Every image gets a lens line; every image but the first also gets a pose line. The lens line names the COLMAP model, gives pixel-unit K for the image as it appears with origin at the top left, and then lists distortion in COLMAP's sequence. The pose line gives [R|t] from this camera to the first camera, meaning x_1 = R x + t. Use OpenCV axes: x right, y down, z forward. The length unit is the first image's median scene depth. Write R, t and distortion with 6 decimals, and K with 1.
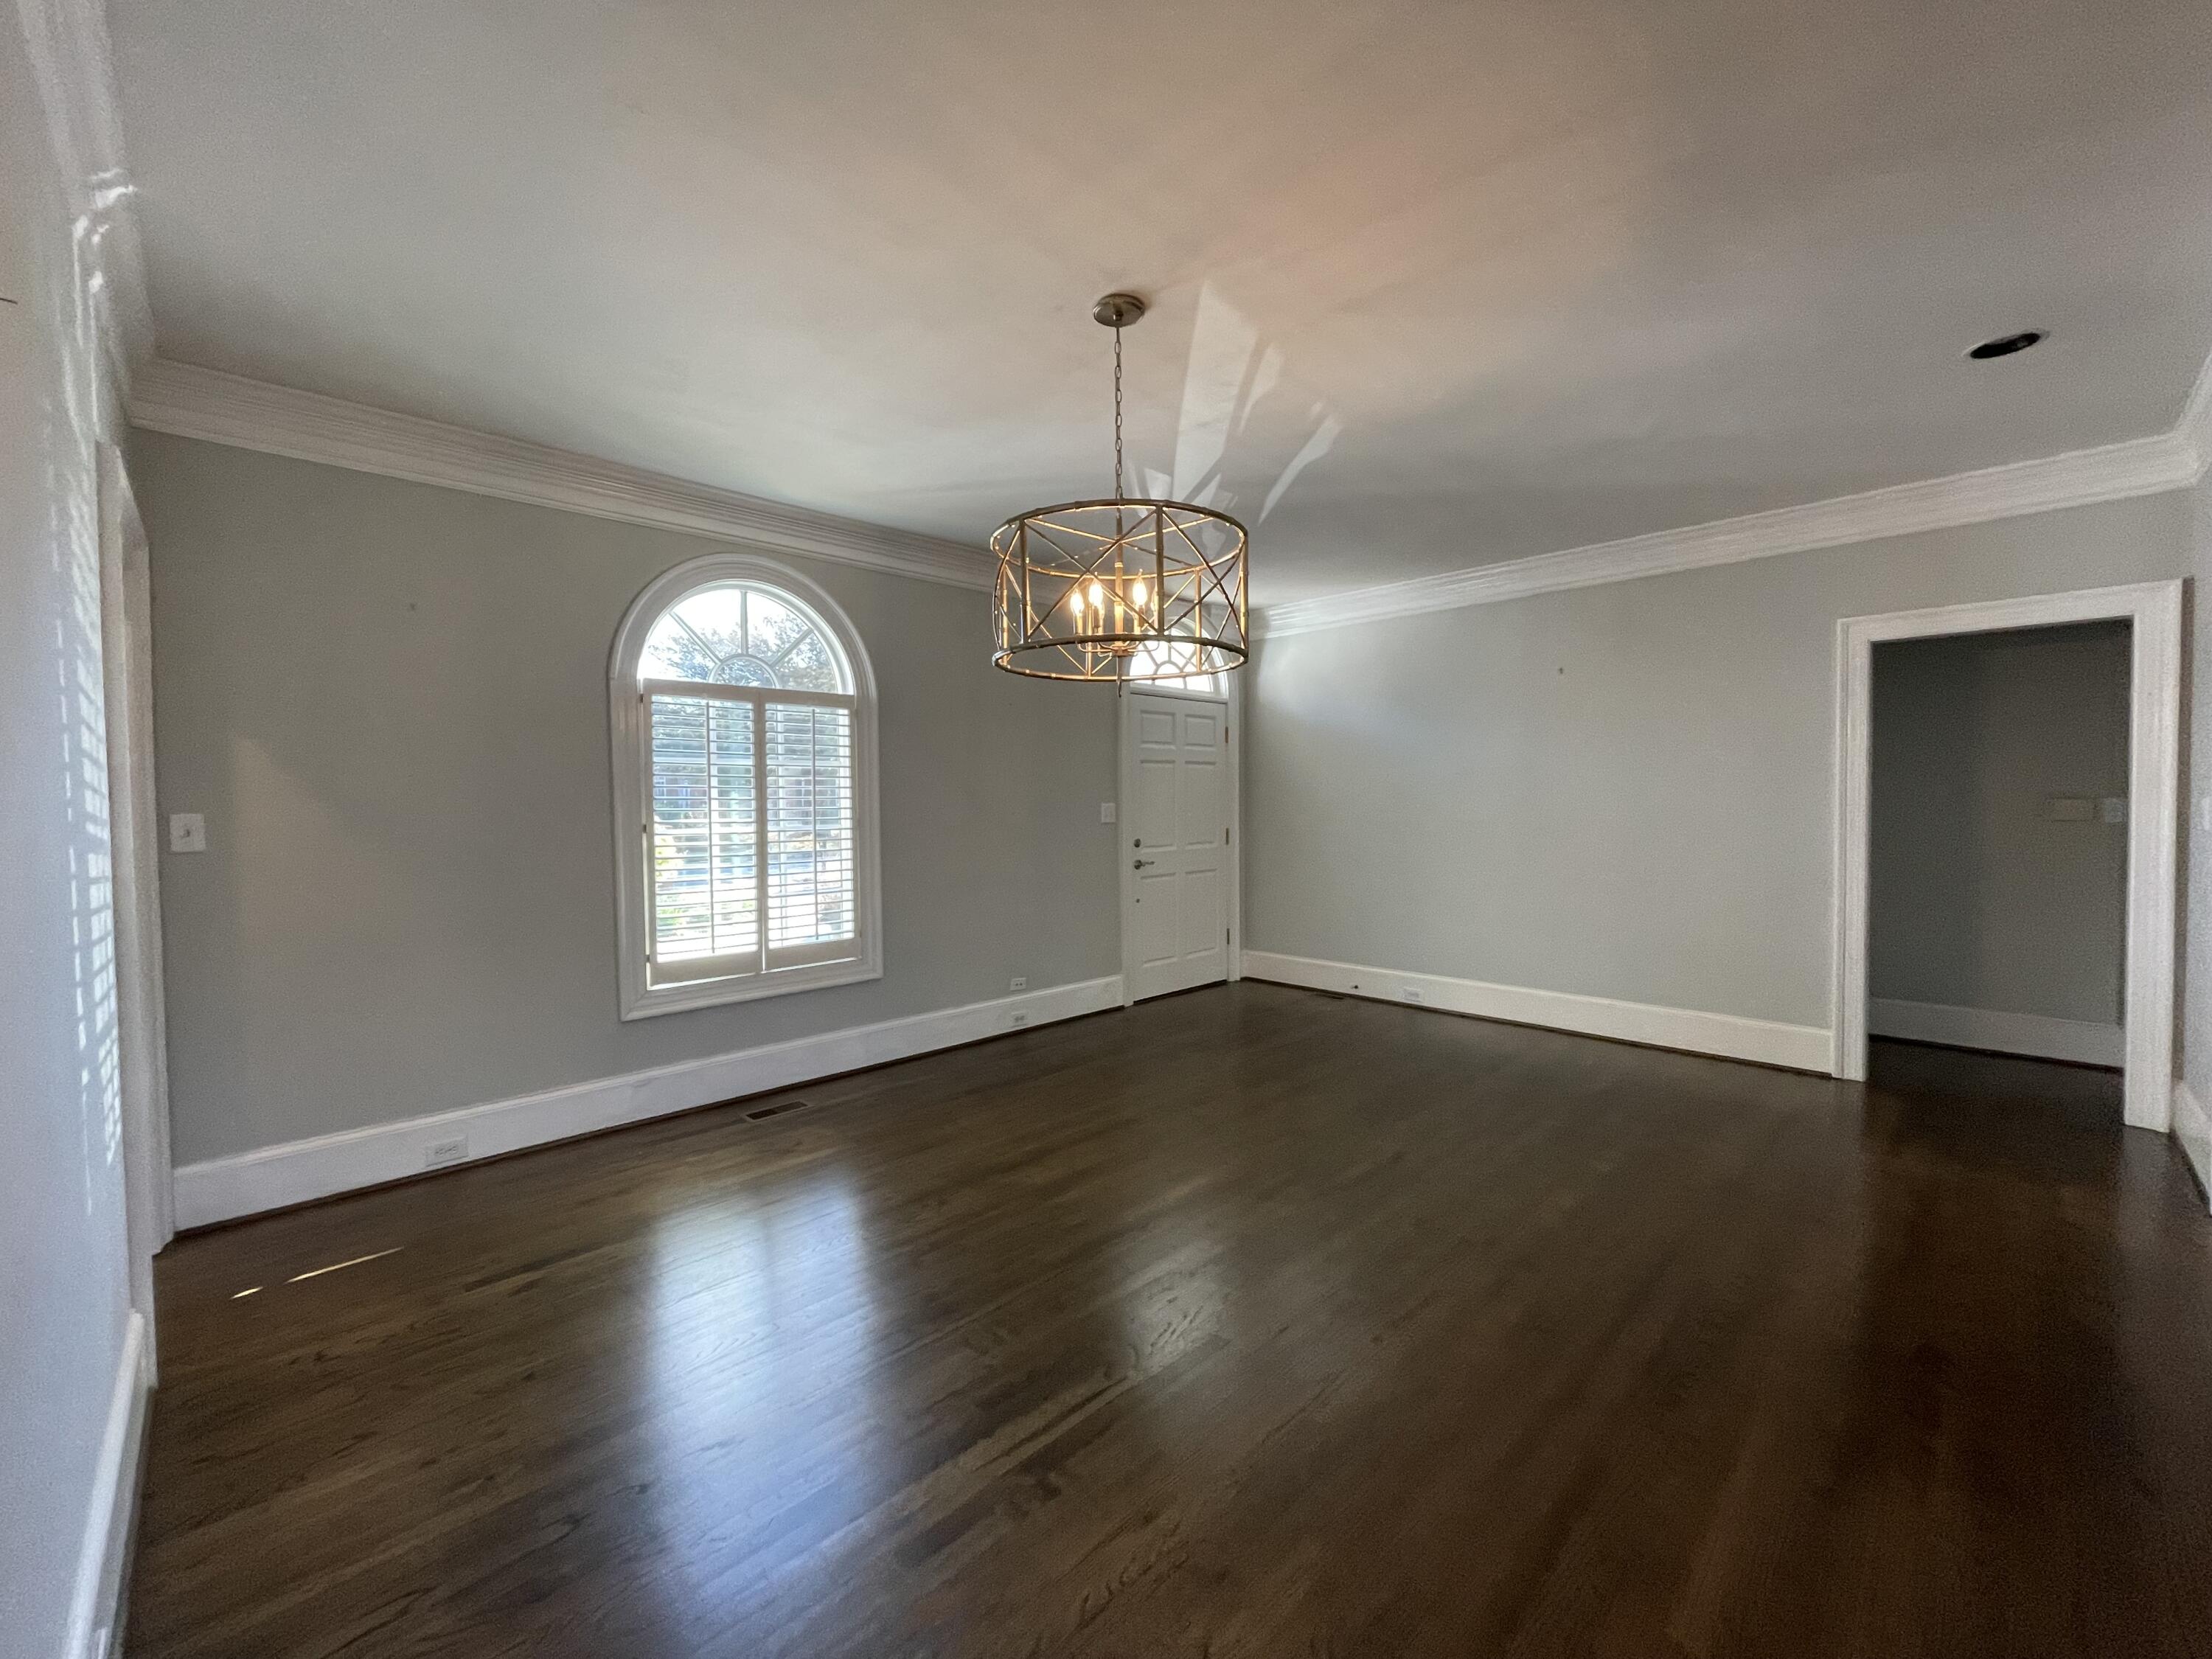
lens RADIAL K [[885.2, 0, 1104.8], [0, 885.2, 834.3], [0, 0, 1]] dist [-0.013784, -0.000030]
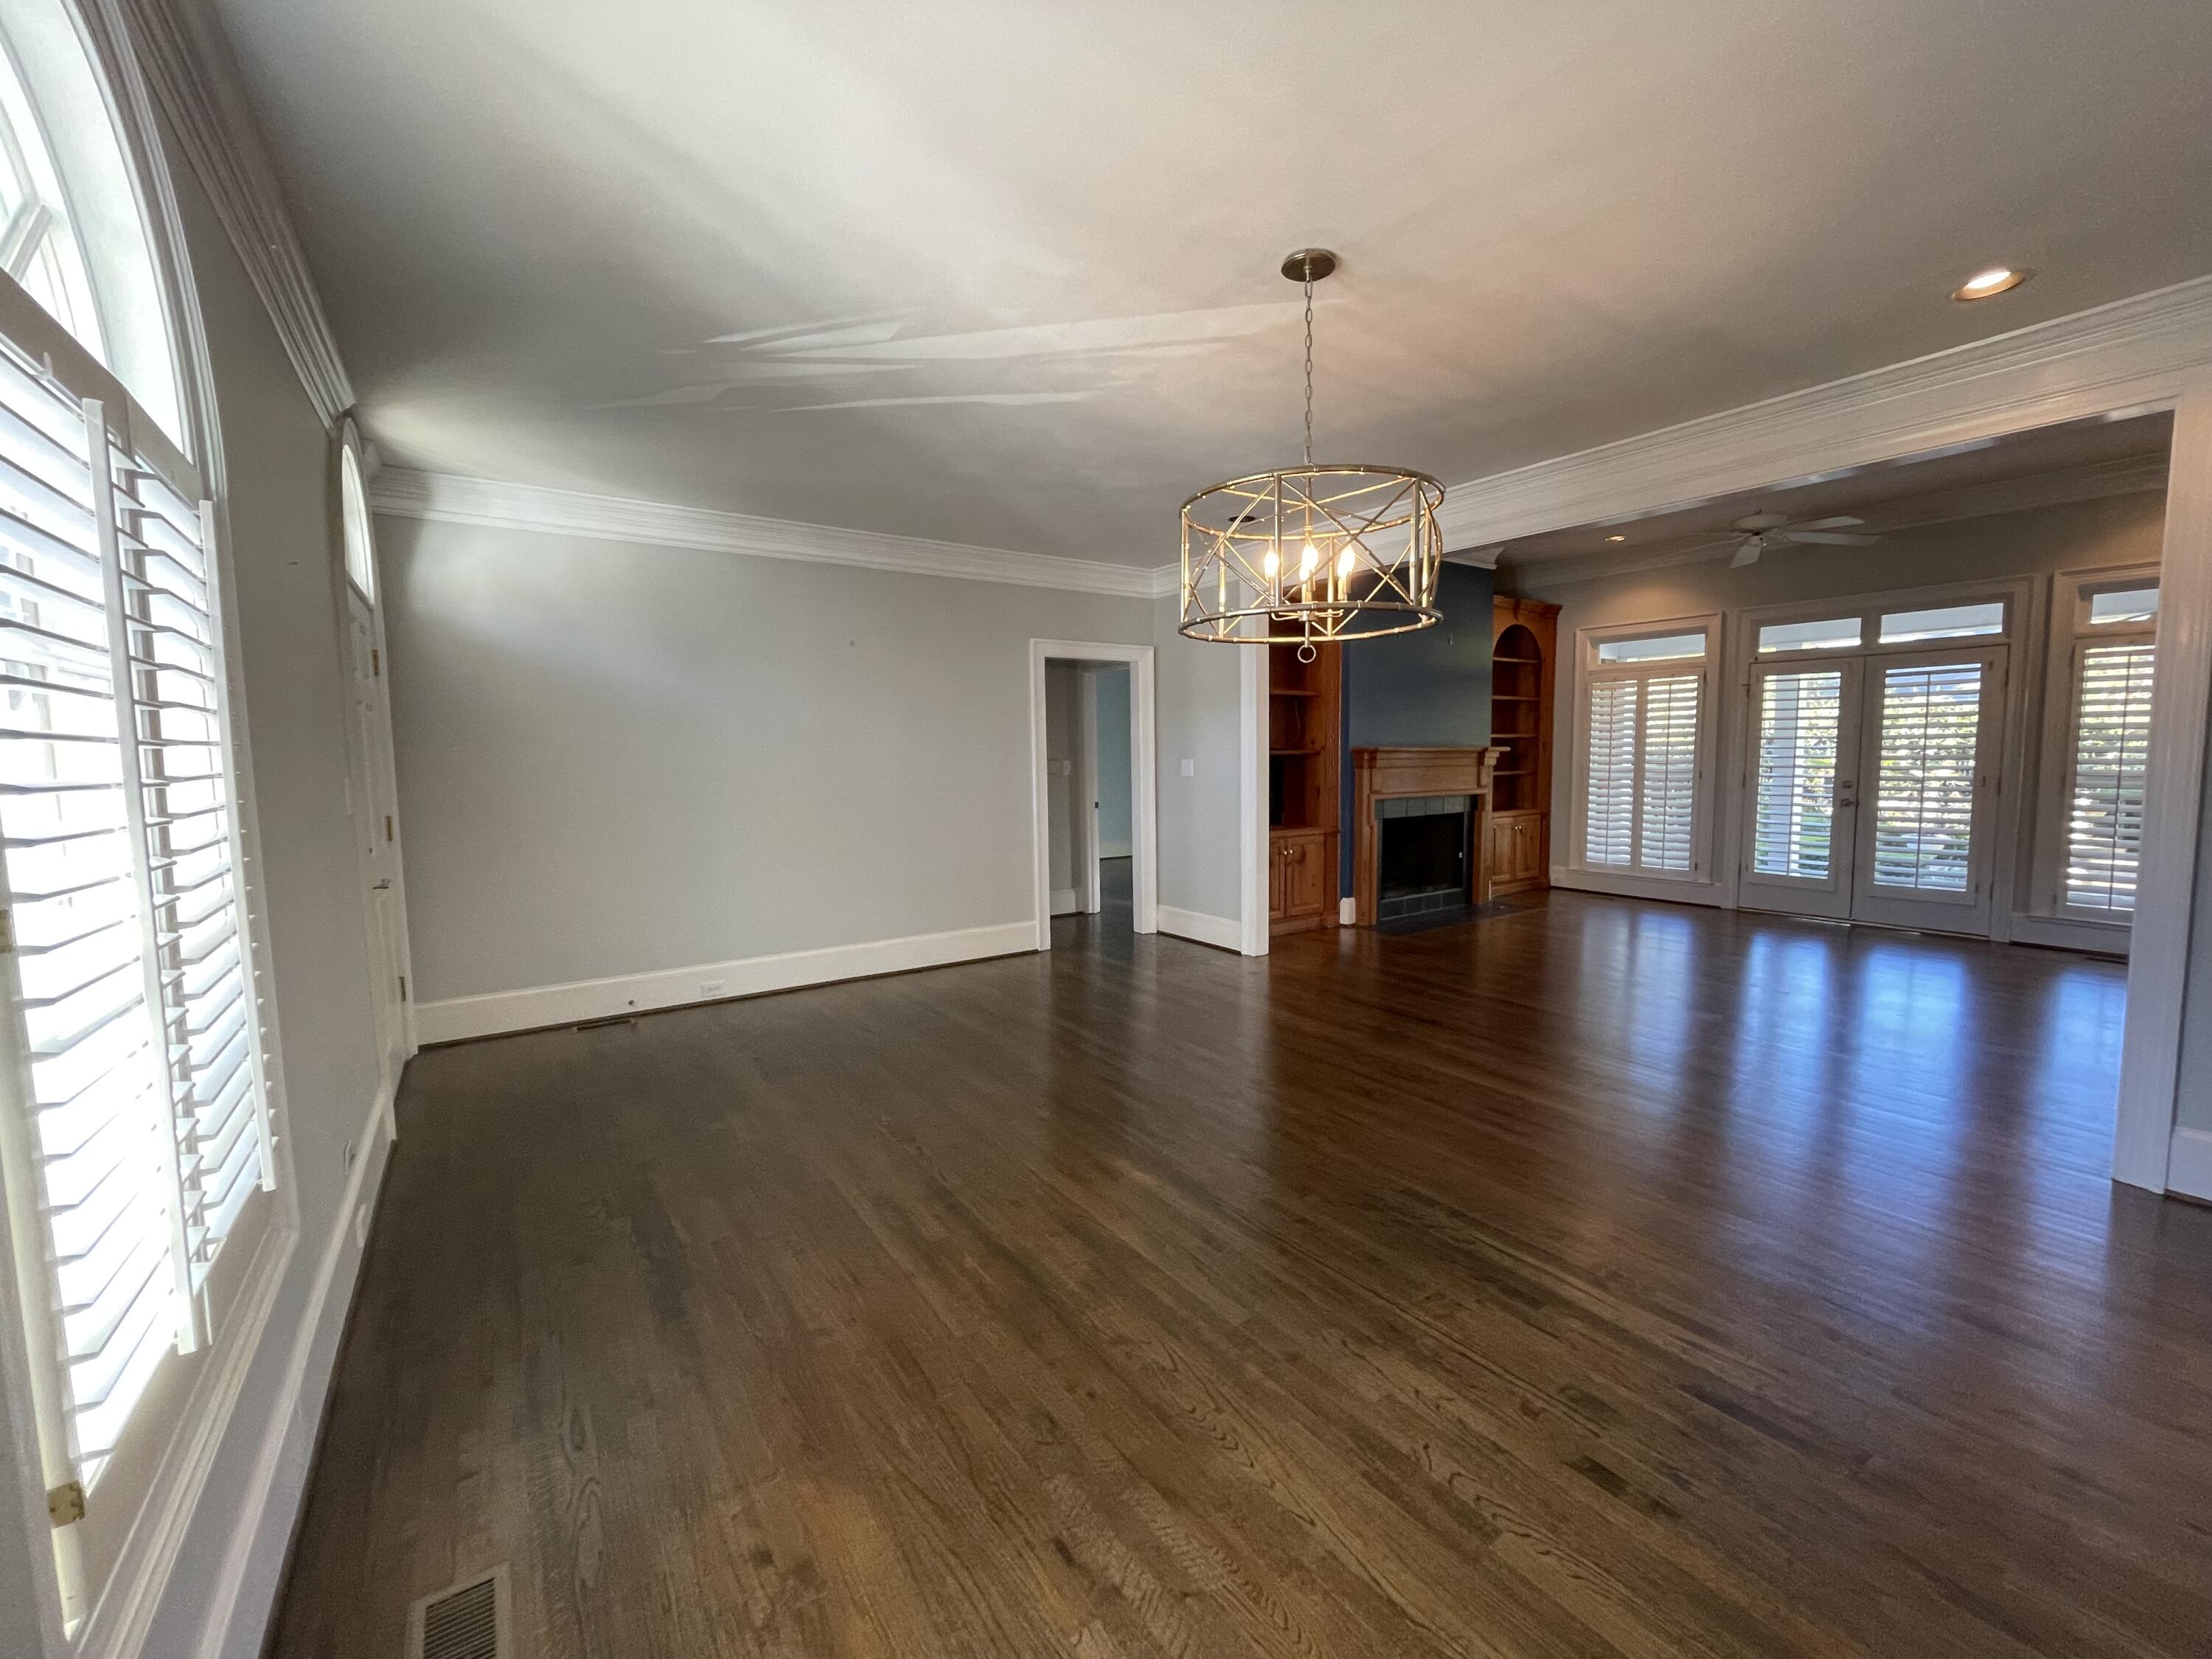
lens RADIAL K [[885.2, 0, 1108.7], [0, 885.2, 821.9], [0, 0, 1]] dist [-0.013784, -0.000030]
pose [[0.155251, -0.065686, 0.985689, -0.621076], [0.050997, 0.996989, 0.058407, -0.020186], [-0.986558, 0.041200, 0.158134, 0.656188]]
